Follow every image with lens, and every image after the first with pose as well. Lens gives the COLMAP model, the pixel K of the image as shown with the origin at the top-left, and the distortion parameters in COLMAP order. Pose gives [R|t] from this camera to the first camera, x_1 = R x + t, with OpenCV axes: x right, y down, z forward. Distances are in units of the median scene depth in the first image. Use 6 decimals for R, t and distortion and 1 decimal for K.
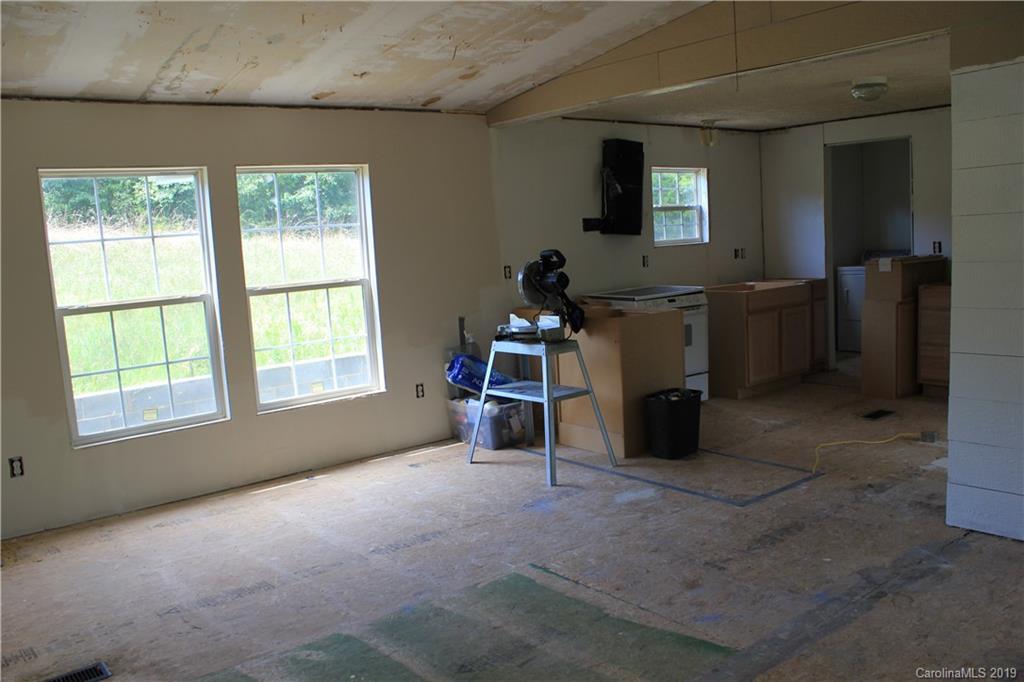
lens RADIAL K [[856.0, 0, 518.2], [0, 856.0, 350.6], [0, 0, 1]] dist [-0.163800, 0.141432]
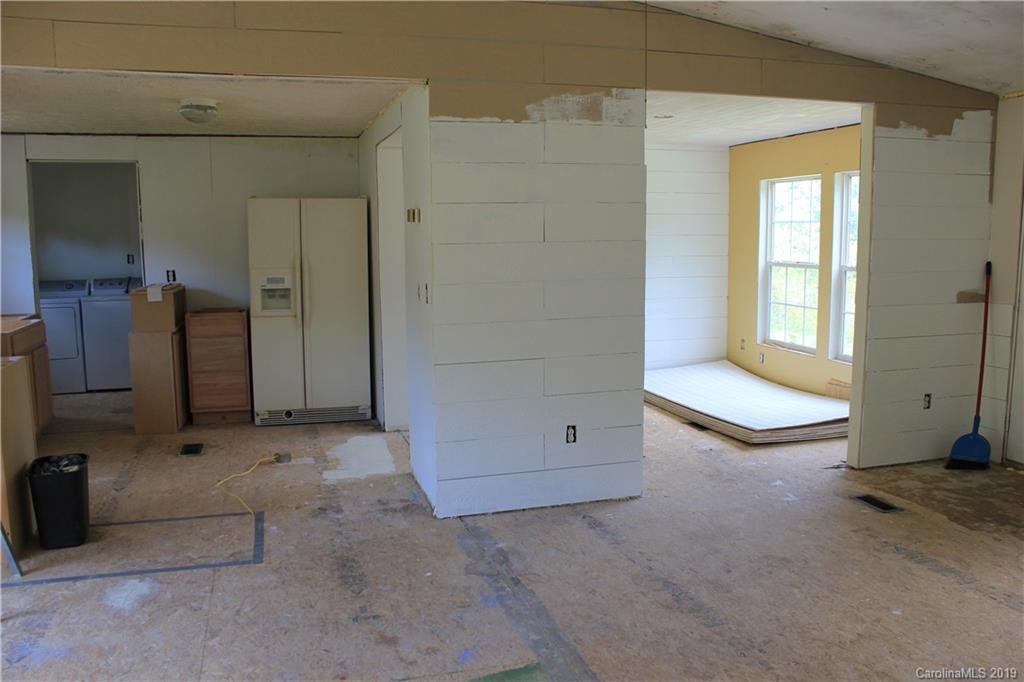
lens RADIAL K [[856.0, 0, 519.4], [0, 856.0, 350.3], [0, 0, 1]] dist [-0.163800, 0.141432]
pose [[0.368601, -0.072814, 0.926731, -0.366127], [0.110816, 0.993260, 0.033965, -0.031997], [-0.922959, 0.090178, 0.374186, 0.328555]]
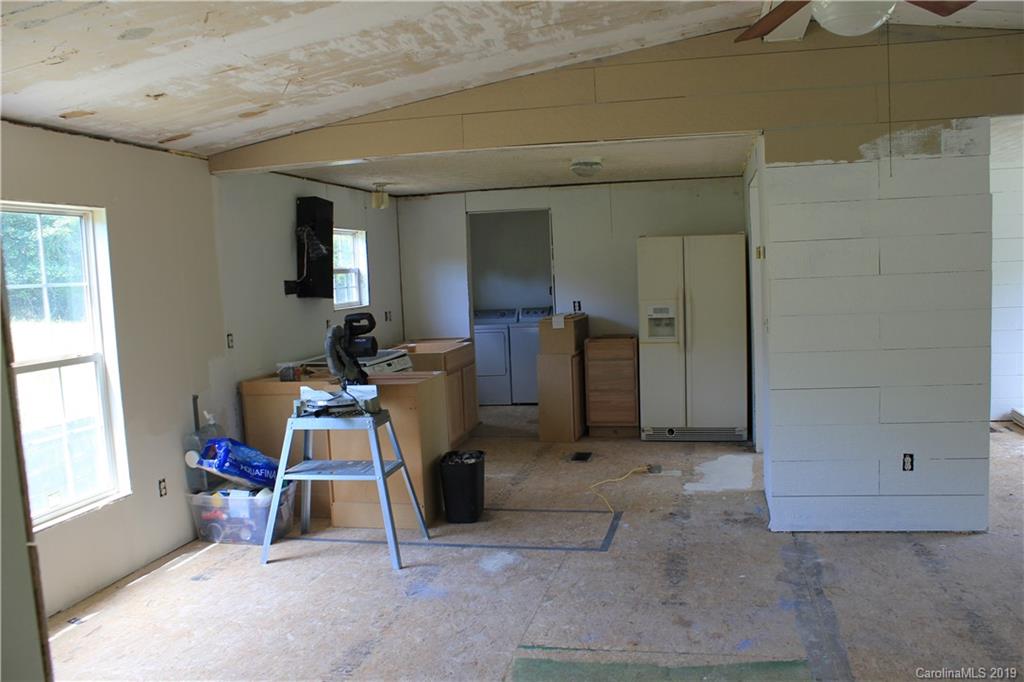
lens RADIAL K [[856.0, 0, 519.4], [0, 856.0, 351.8], [0, 0, 1]] dist [-0.163800, 0.141432]
pose [[0.778625, -0.036845, 0.626407, -0.395850], [0.083889, 0.995426, -0.045723, -0.020135], [-0.621857, 0.088150, 0.778154, 0.181580]]
